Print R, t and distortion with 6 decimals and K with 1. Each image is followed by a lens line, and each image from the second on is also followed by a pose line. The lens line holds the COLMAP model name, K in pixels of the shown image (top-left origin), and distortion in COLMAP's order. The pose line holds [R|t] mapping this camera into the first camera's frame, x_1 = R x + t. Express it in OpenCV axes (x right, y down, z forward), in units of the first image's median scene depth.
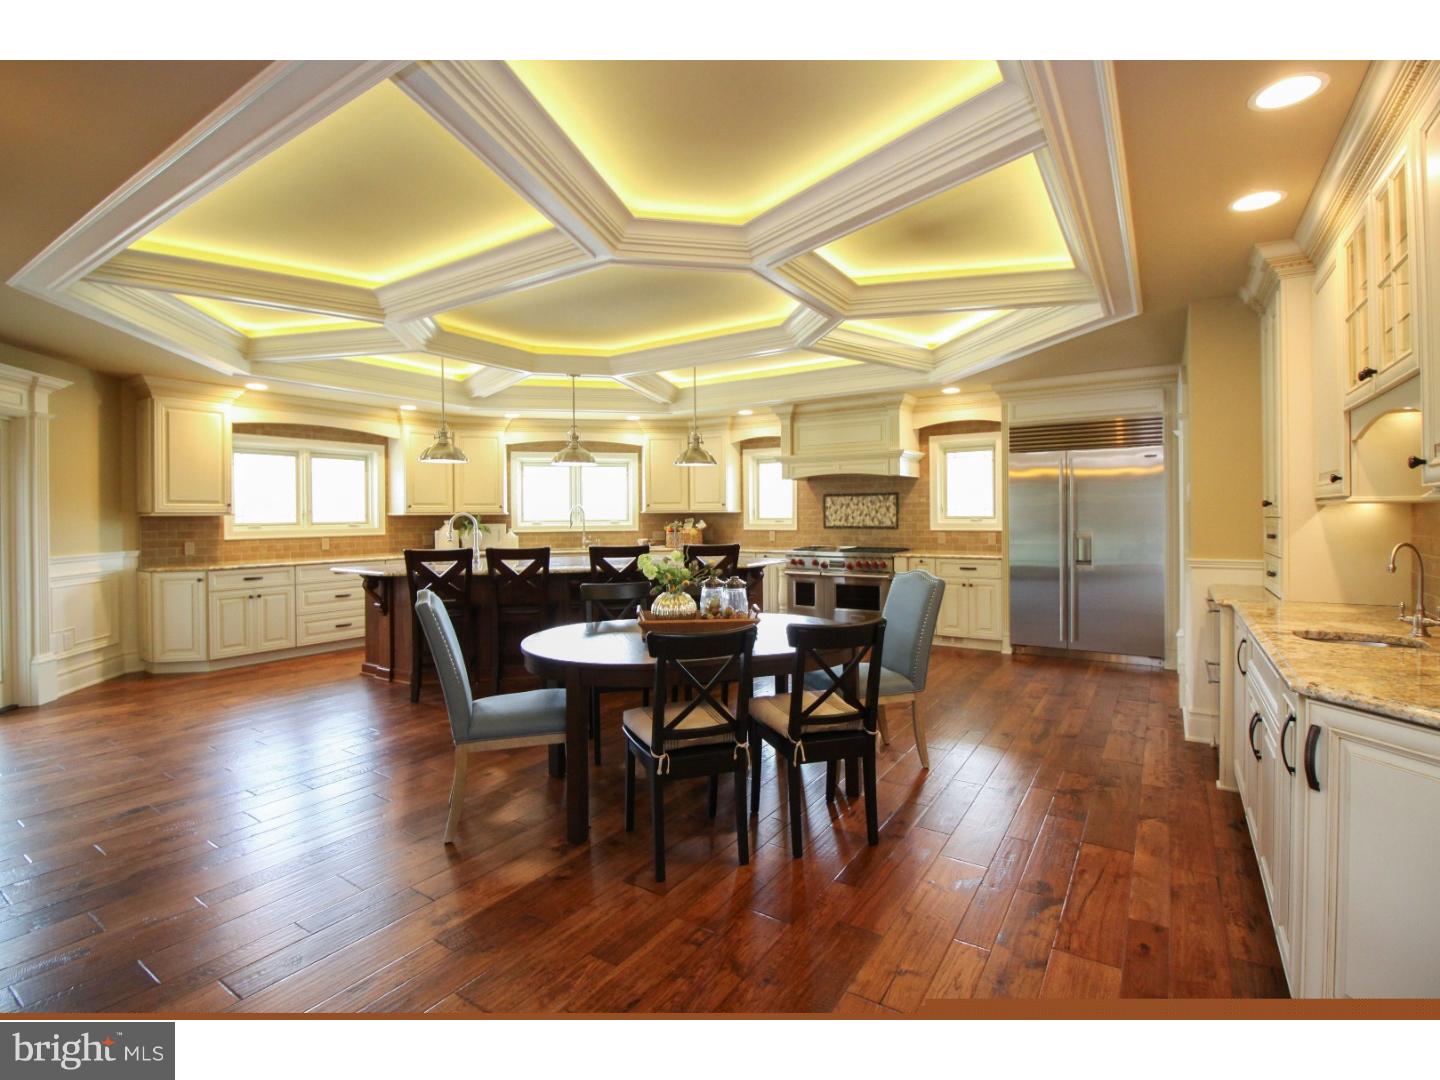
lens RADIAL K [[678.3, 0, 724.0], [0, 678.3, 520.9], [0, 0, 1]] dist [-0.002923, -0.000754]
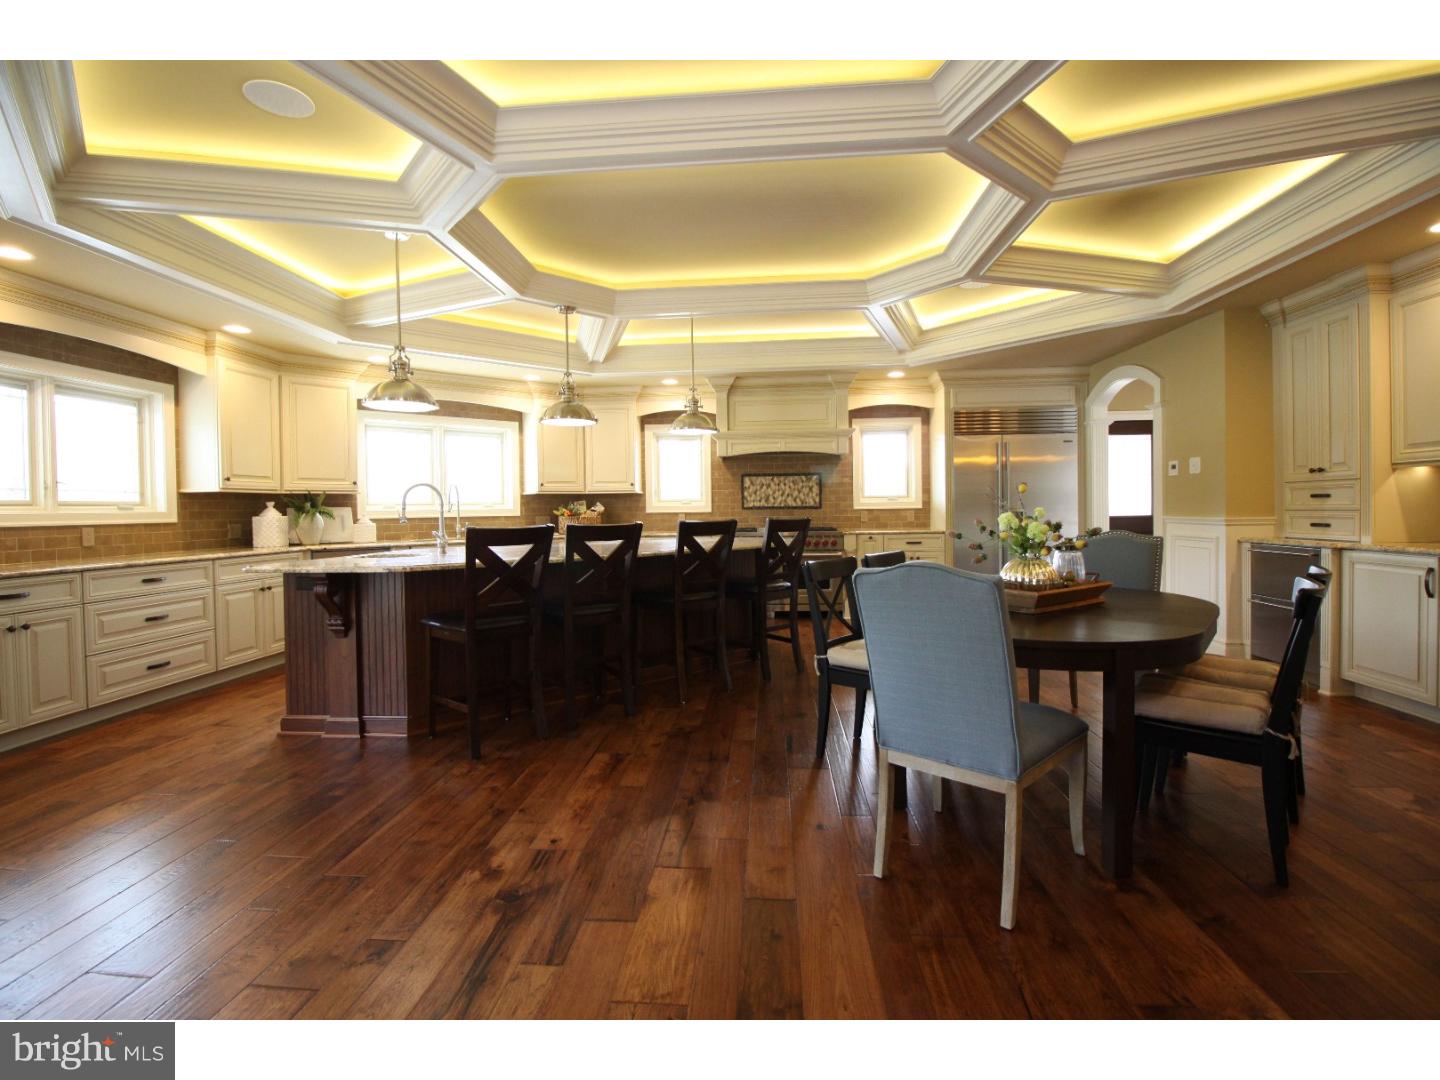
lens RADIAL K [[660.3, 0, 716.1], [0, 660.3, 524.9], [0, 0, 1]] dist [-0.000252, -0.011221]
pose [[0.878573, -0.017085, 0.477302, -0.357664], [0.012404, 0.999839, 0.012957, 0.021658], [-0.477446, -0.005463, 0.878644, 0.205742]]
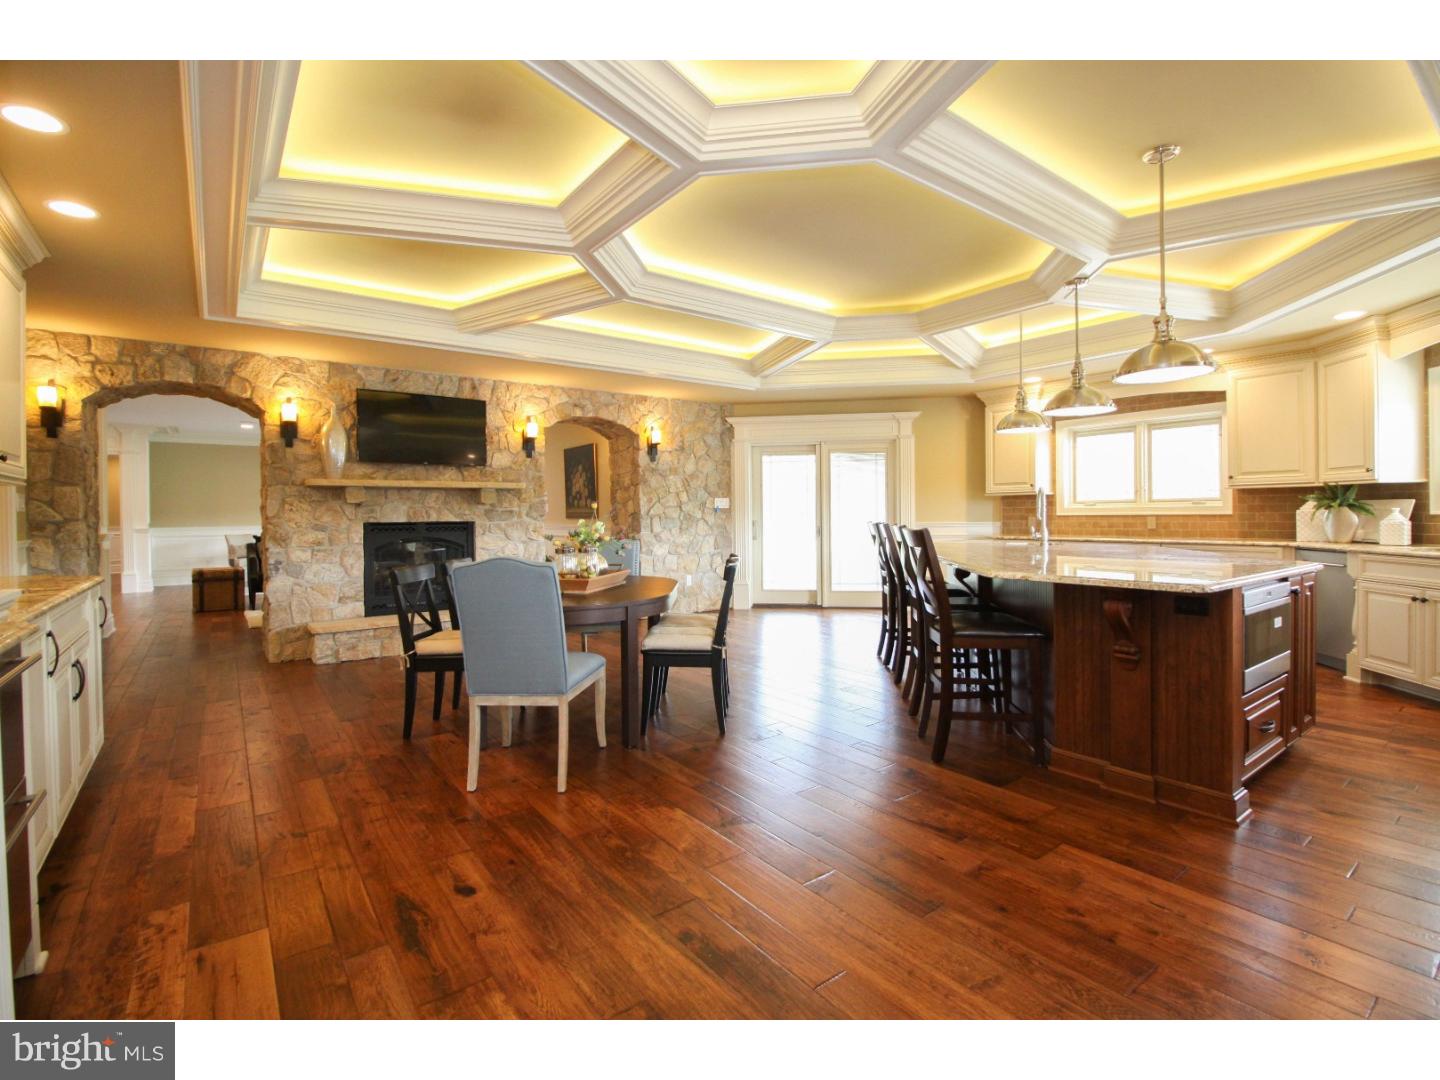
lens RADIAL K [[678.3, 0, 724.0], [0, 678.3, 520.9], [0, 0, 1]] dist [-0.002923, -0.000754]
pose [[-0.340710, 0.018716, -0.939982, 0.453270], [0.002928, 0.999818, 0.018846, 0.011828], [0.940164, 0.003668, -0.340703, 0.737124]]
